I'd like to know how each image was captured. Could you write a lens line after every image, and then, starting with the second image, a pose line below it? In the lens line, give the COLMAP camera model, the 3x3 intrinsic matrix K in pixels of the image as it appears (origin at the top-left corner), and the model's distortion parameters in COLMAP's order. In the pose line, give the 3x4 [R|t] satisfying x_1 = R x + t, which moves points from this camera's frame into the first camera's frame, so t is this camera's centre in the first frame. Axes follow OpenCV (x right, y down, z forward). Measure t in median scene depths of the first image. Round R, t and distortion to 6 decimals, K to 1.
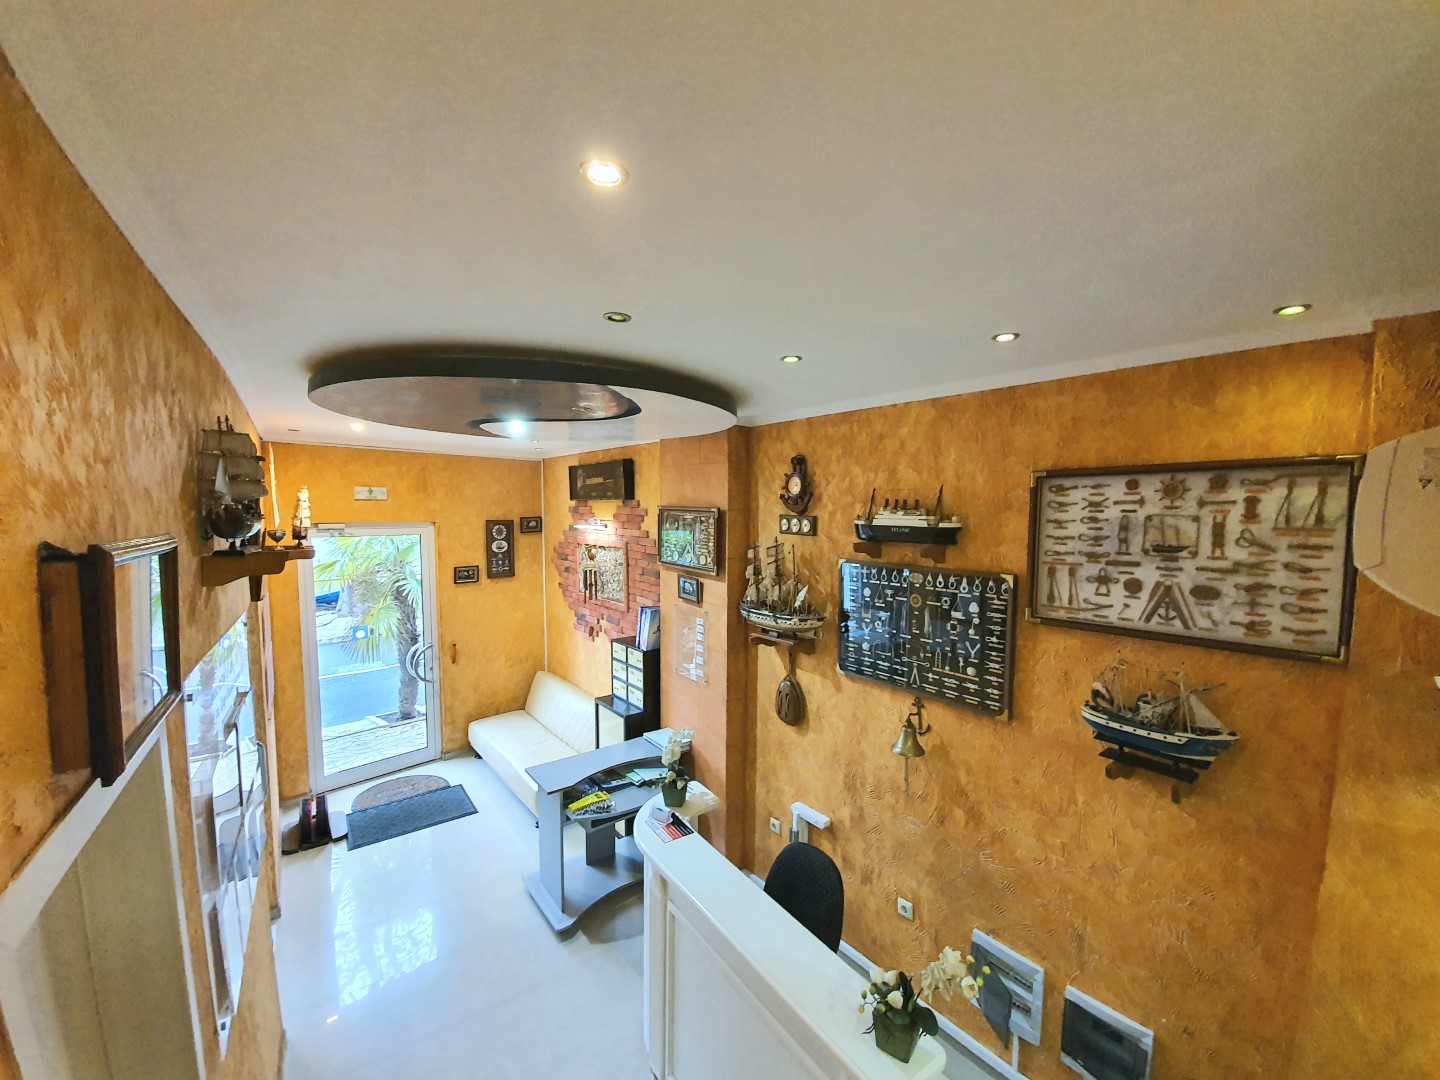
lens RADIAL K [[581.1, 0, 720.0], [0, 581.1, 540.0], [0, 0, 1]] dist [0.015521, -0.013814]
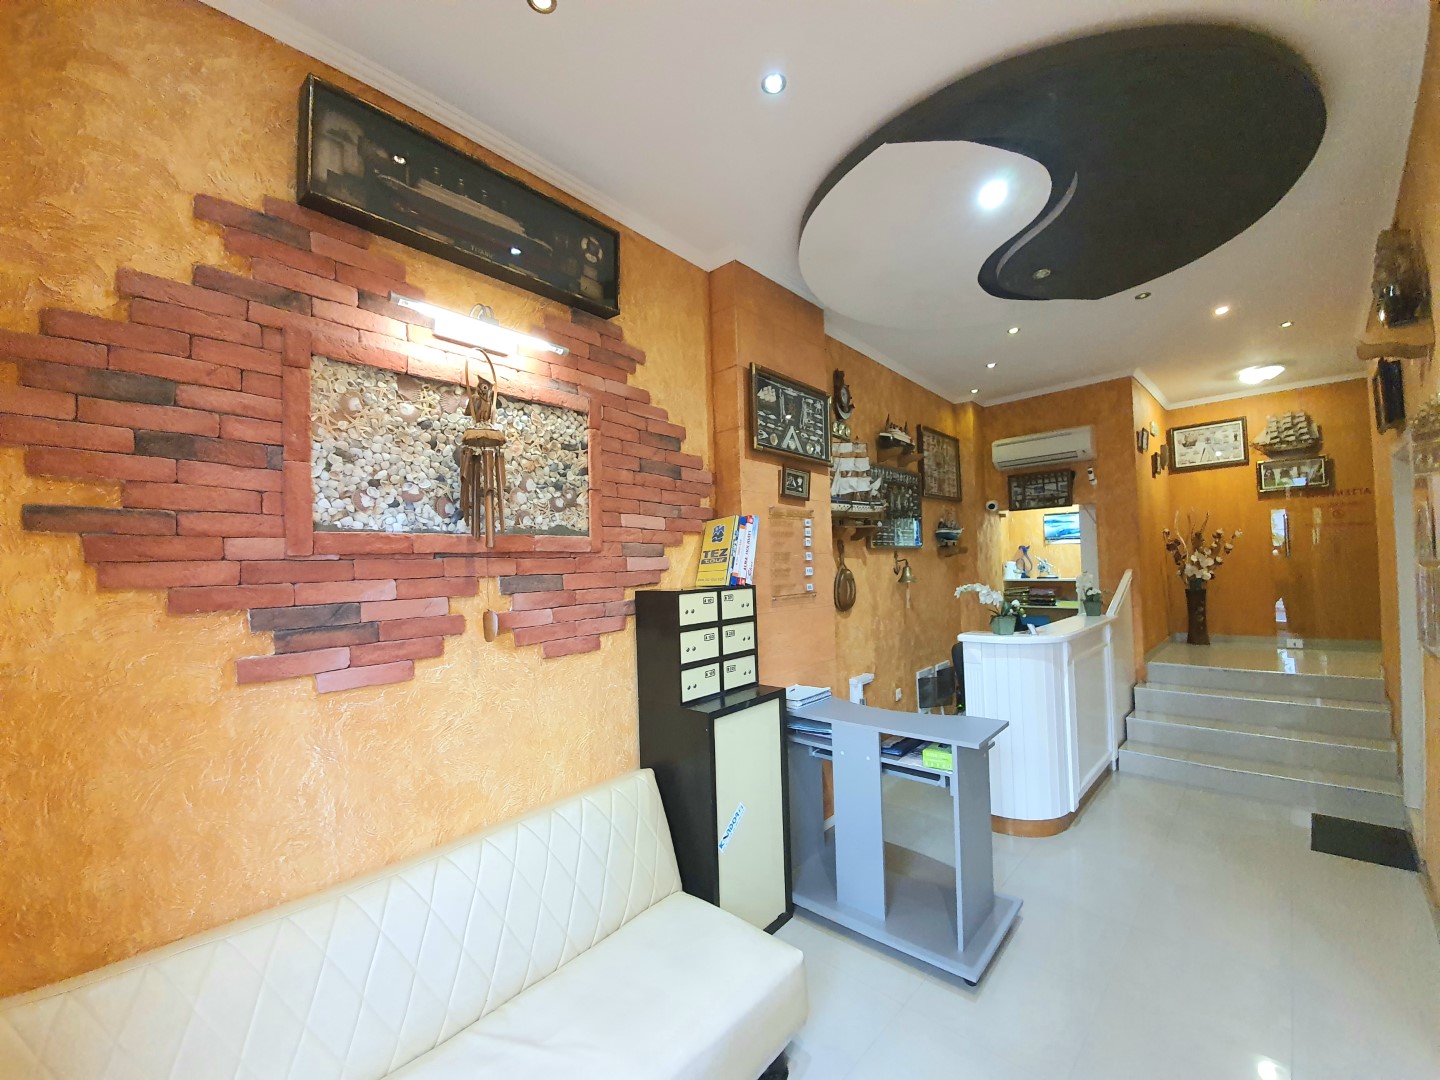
lens RADIAL K [[579.5, 0, 720.0], [0, 579.5, 540.0], [0, 0, 1]] dist [0.000484, -0.000072]
pose [[-0.185427, 0.041663, 0.981774, -1.333439], [0.086864, 0.995885, -0.025856, 0.286461], [-0.978811, 0.080487, -0.188283, 2.100271]]
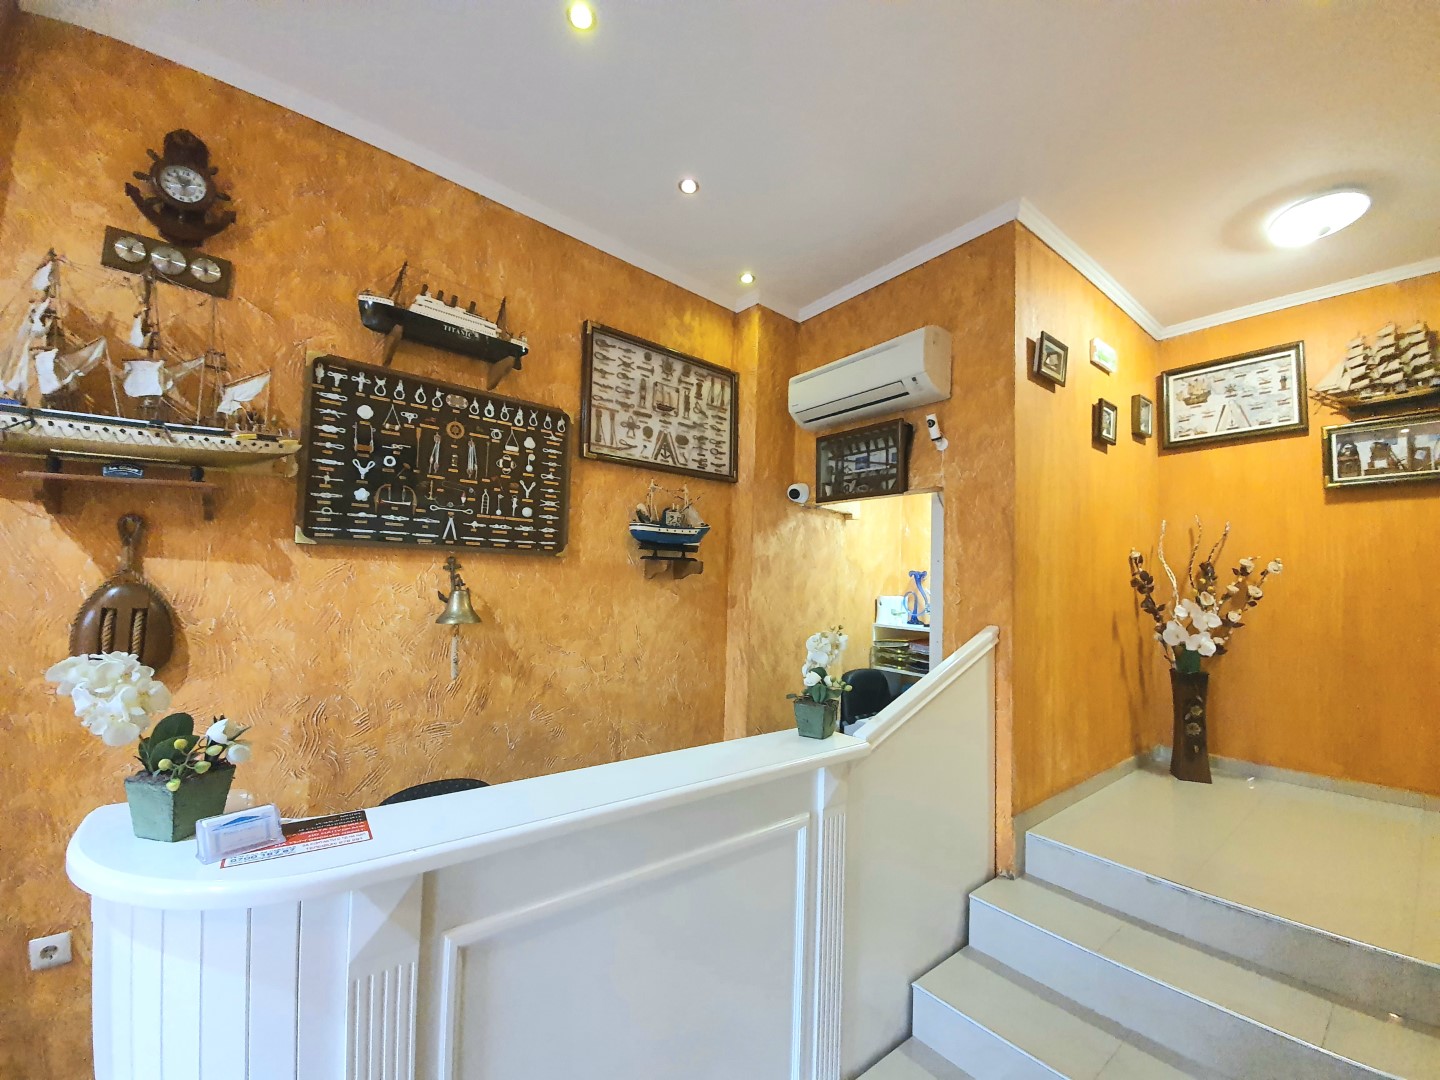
lens RADIAL K [[581.1, 0, 720.0], [0, 581.1, 540.0], [0, 0, 1]] dist [0.015521, -0.013814]
pose [[-0.068438, 0.061244, 0.995774, -0.538490], [0.027825, 0.997843, -0.059459, 0.363360], [-0.997267, 0.023639, -0.069994, 0.838274]]
